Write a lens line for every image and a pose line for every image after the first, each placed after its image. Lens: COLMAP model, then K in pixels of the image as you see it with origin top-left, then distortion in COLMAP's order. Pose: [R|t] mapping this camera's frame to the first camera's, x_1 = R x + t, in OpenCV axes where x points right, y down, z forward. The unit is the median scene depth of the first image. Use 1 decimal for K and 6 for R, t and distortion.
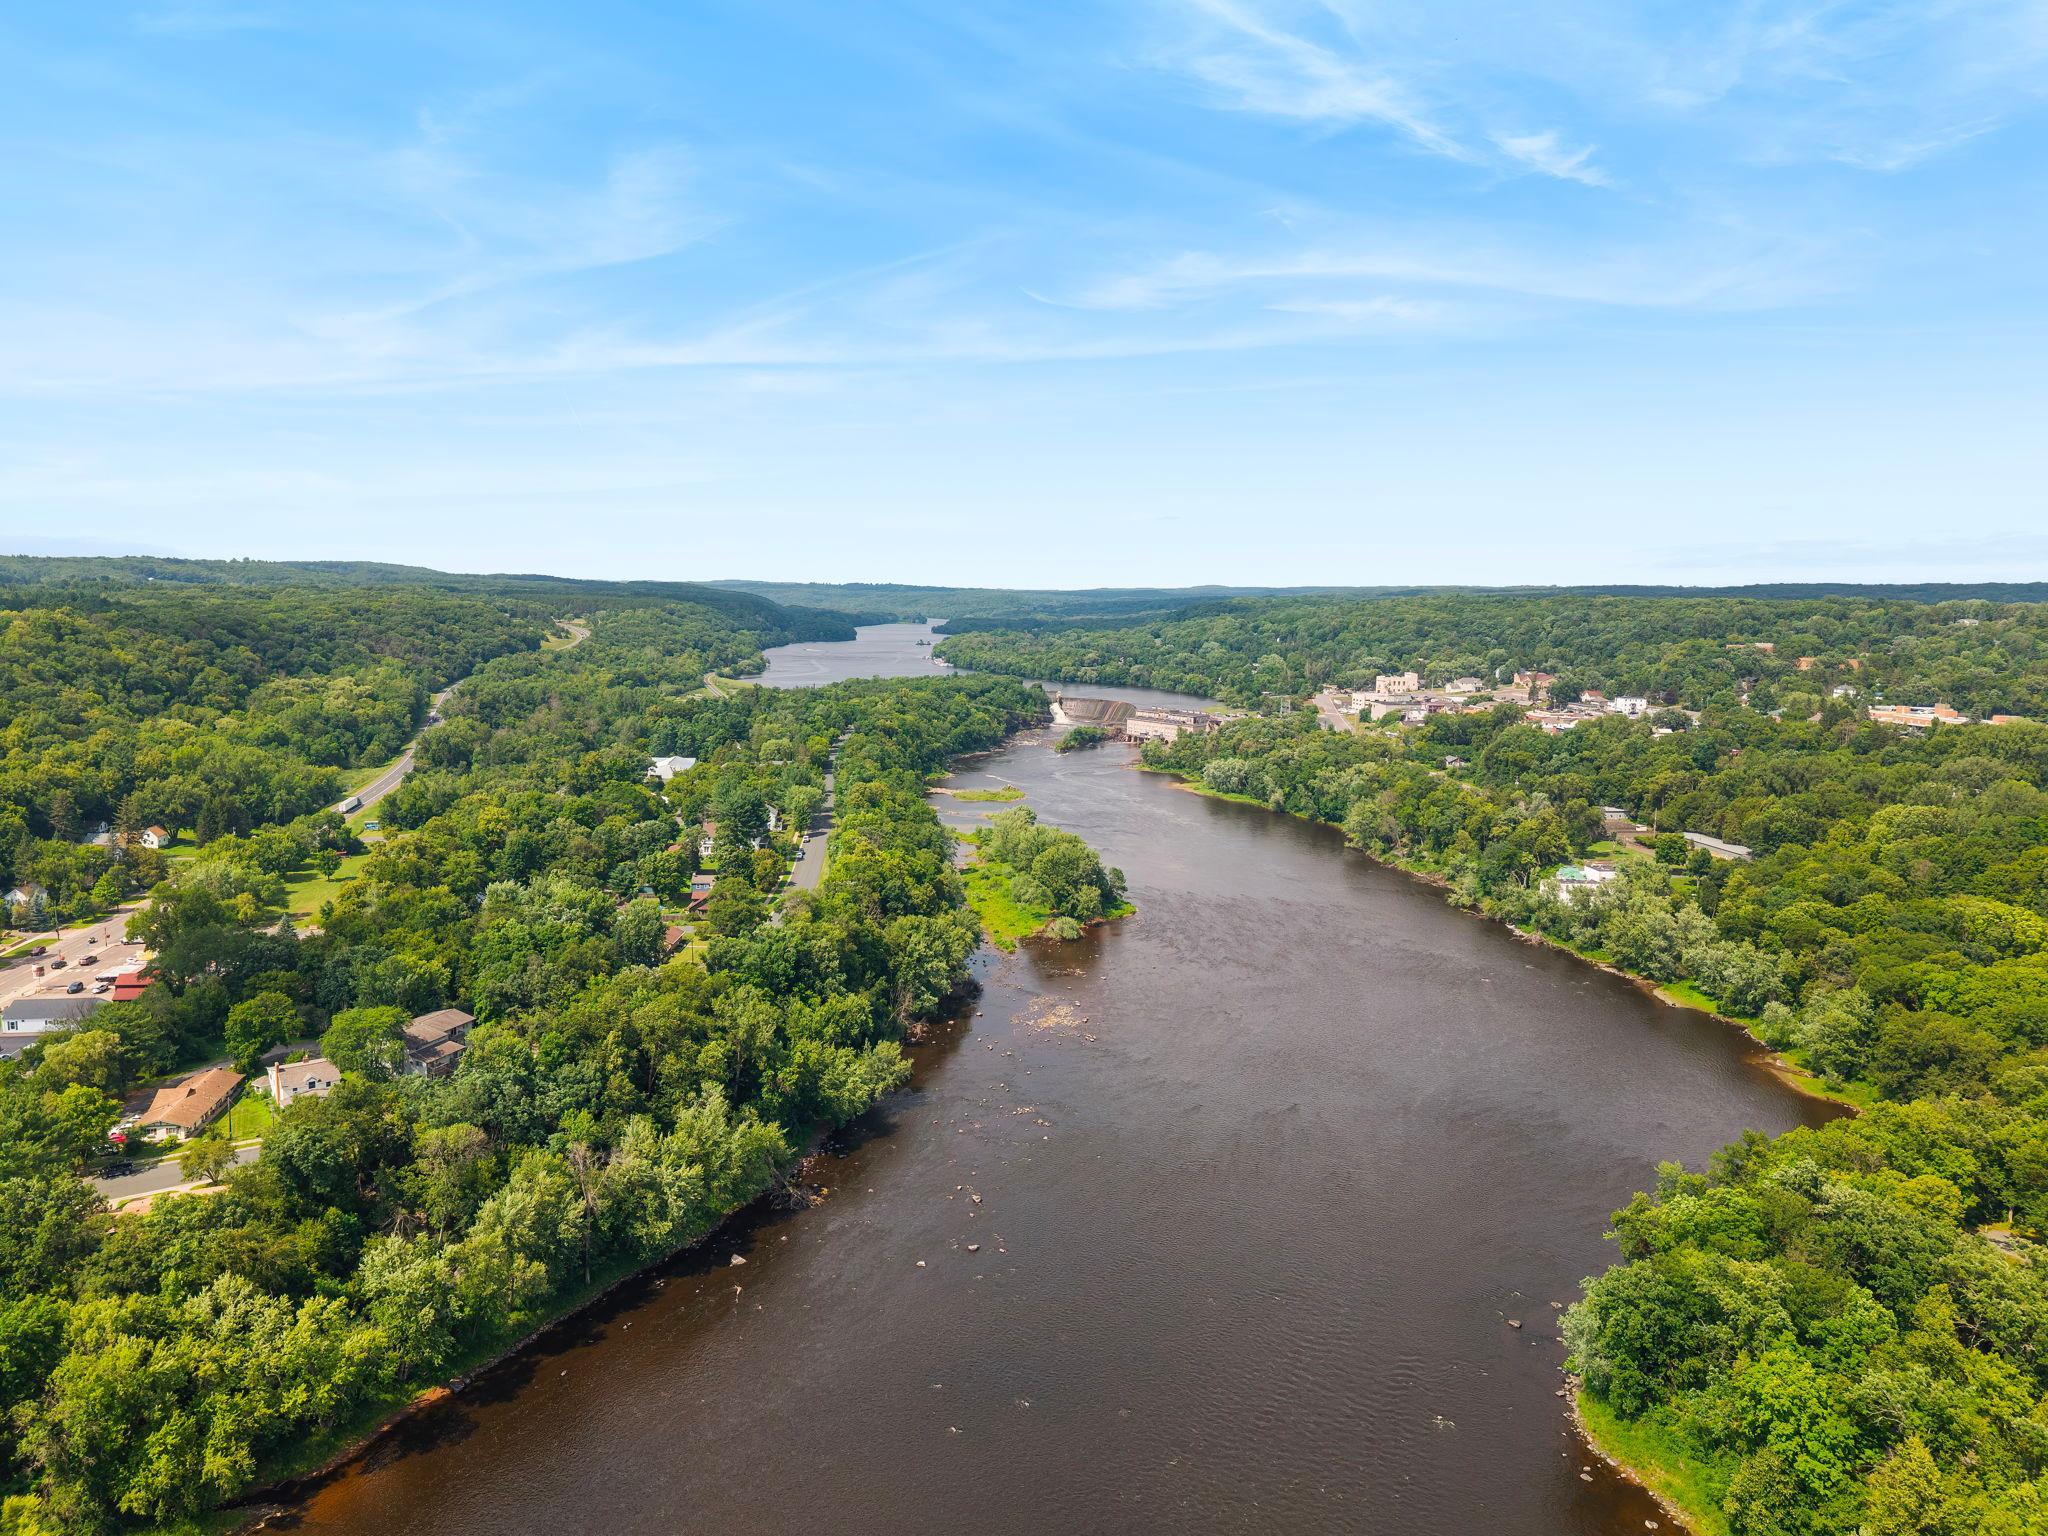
lens RADIAL K [[1374.4, 0, 1024.0], [0, 1374.4, 768.0], [0, 0, 1]] dist [0.038237, 0.000001]
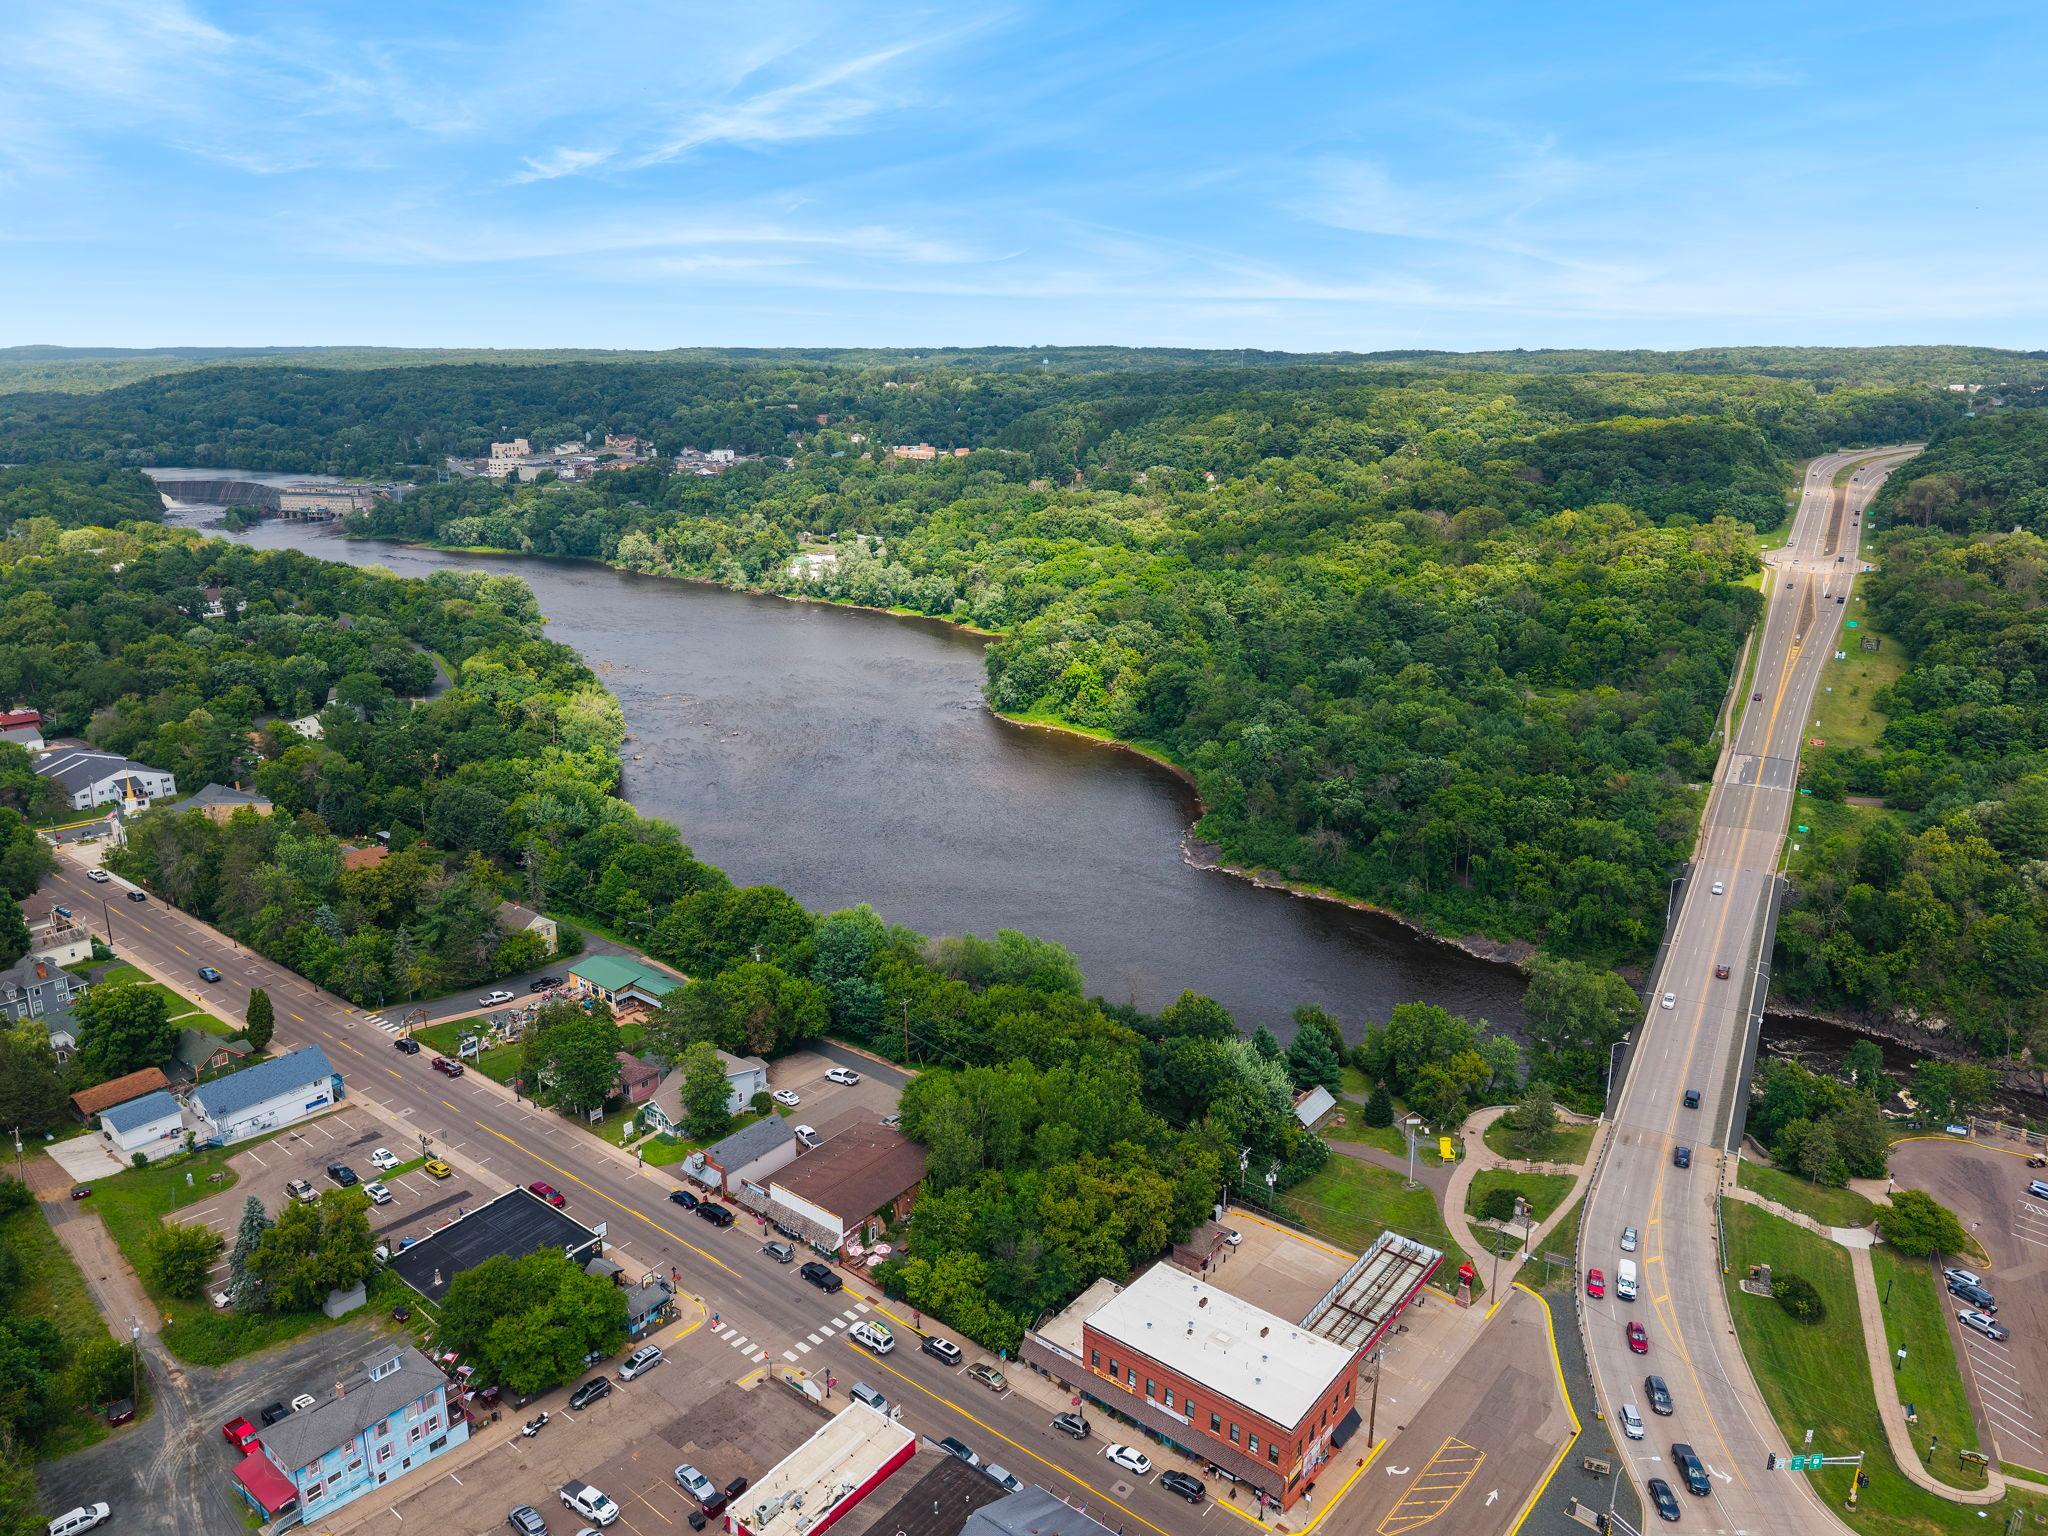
lens RADIAL K [[1374.4, 0, 1024.0], [0, 1374.4, 768.0], [0, 0, 1]] dist [0.038237, 0.000001]
pose [[0.742395, -0.201370, 0.638983, -0.419002], [0.093914, 0.975622, 0.198346, 0.017670], [-0.663347, -0.087241, 0.743209, -0.315113]]
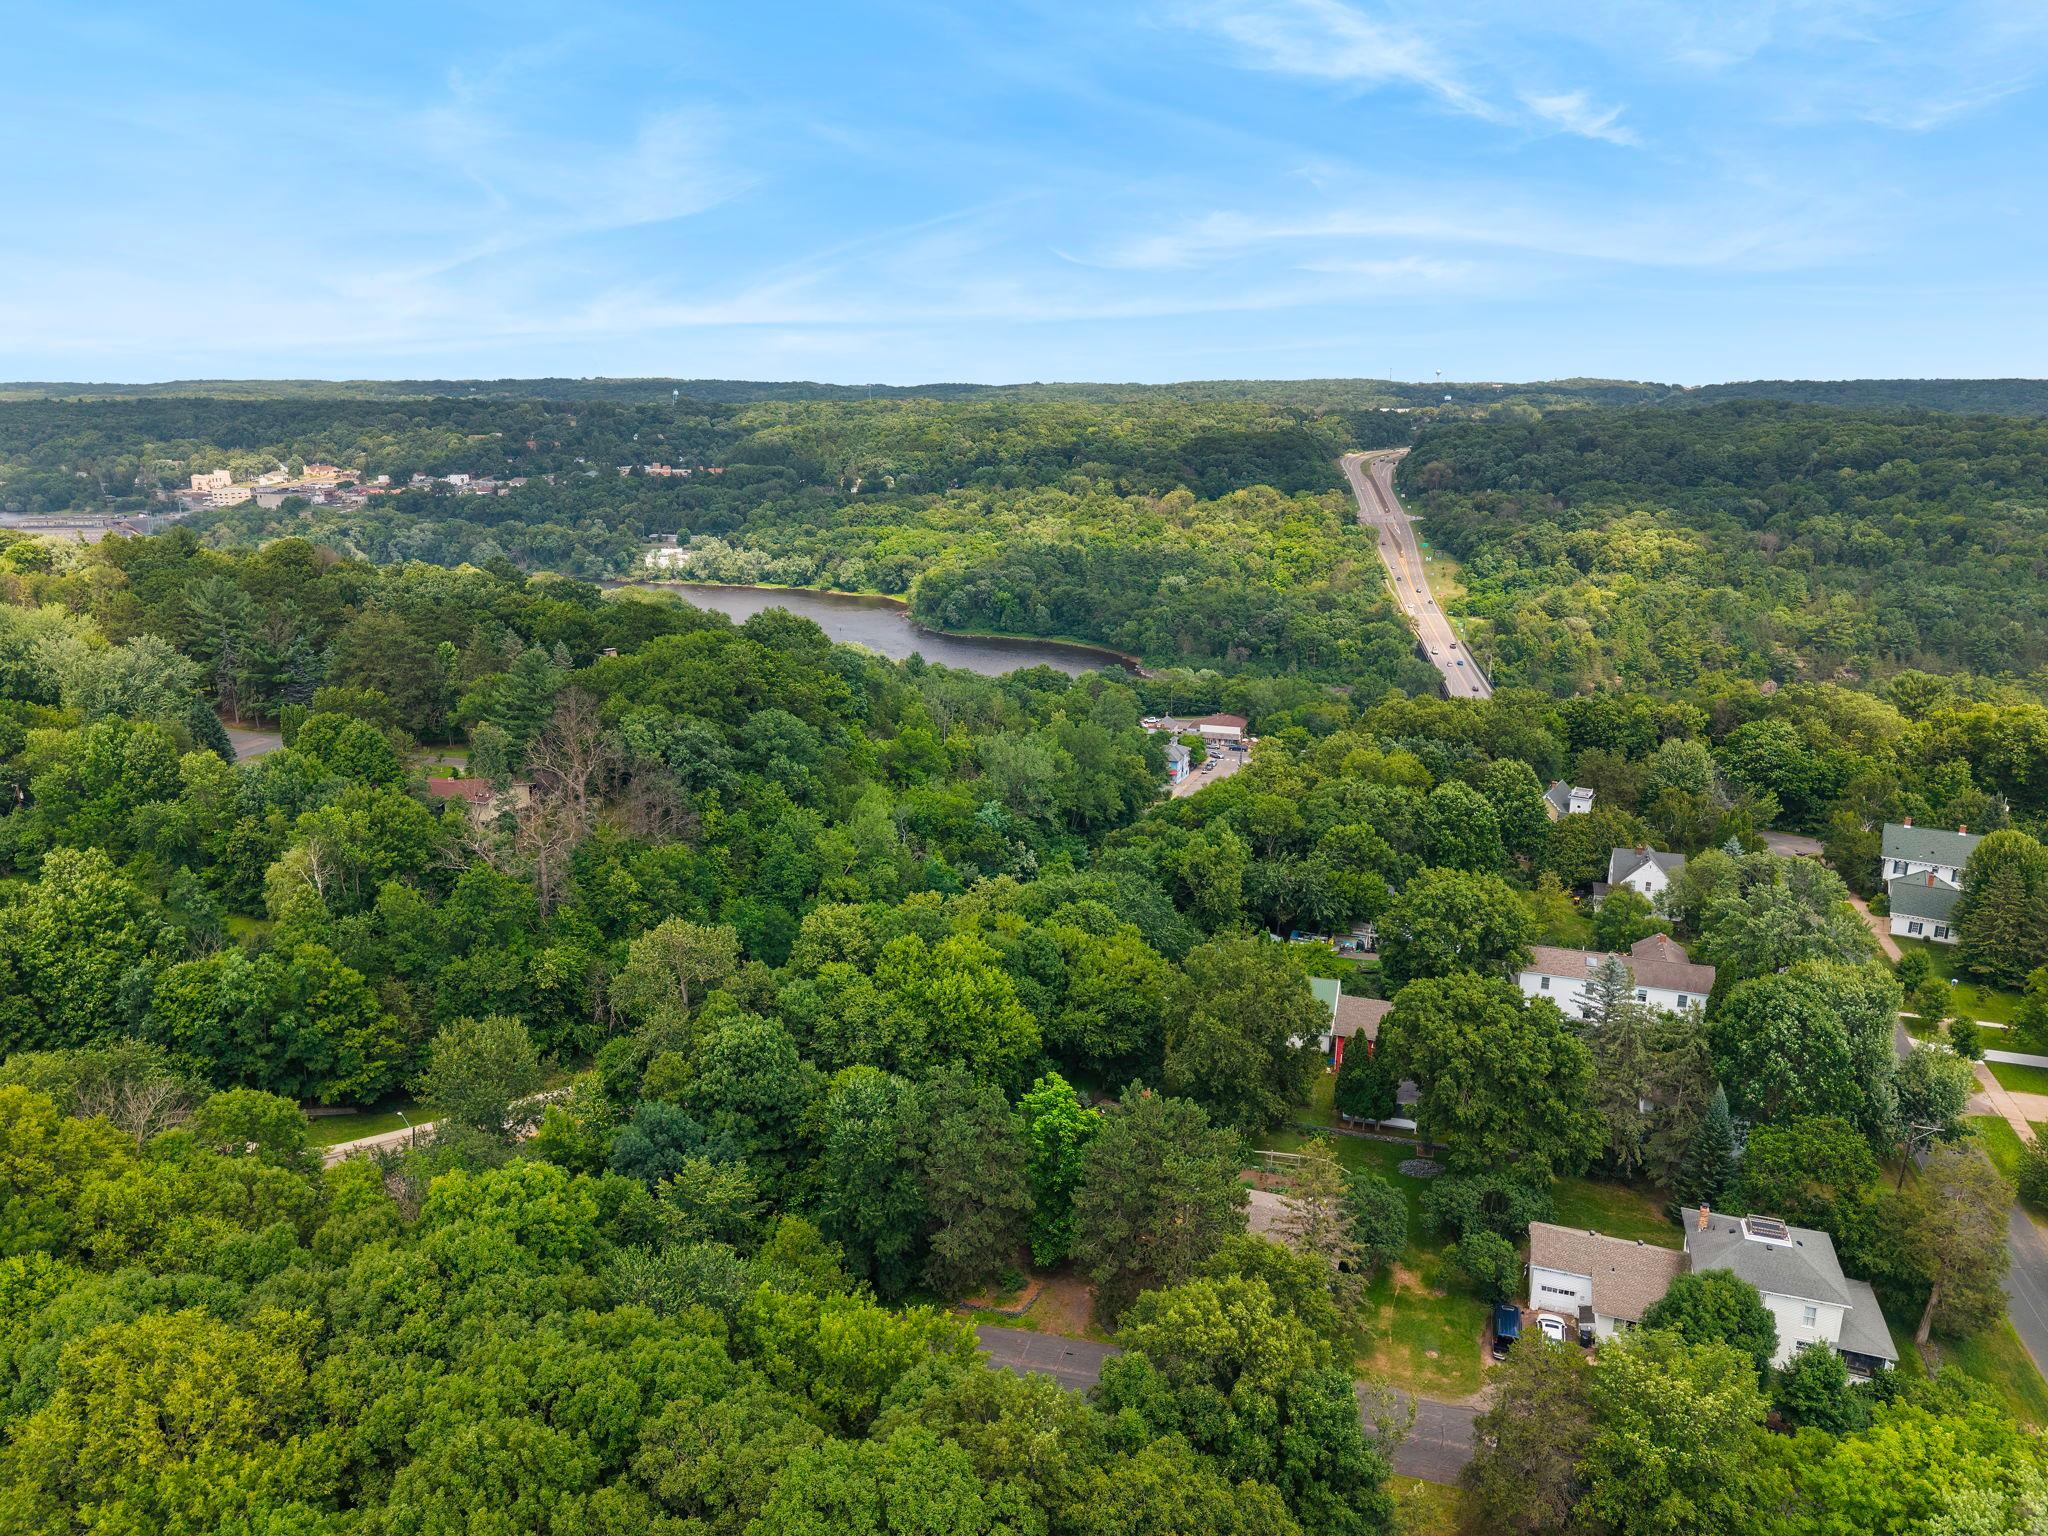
lens RADIAL K [[1374.4, 0, 1024.0], [0, 1374.4, 768.0], [0, 0, 1]] dist [0.038237, 0.000001]
pose [[0.466960, -0.249459, 0.848362, -0.964389], [0.122116, 0.968383, 0.217535, 0.008675], [-0.875806, 0.002018, 0.482659, -0.338085]]
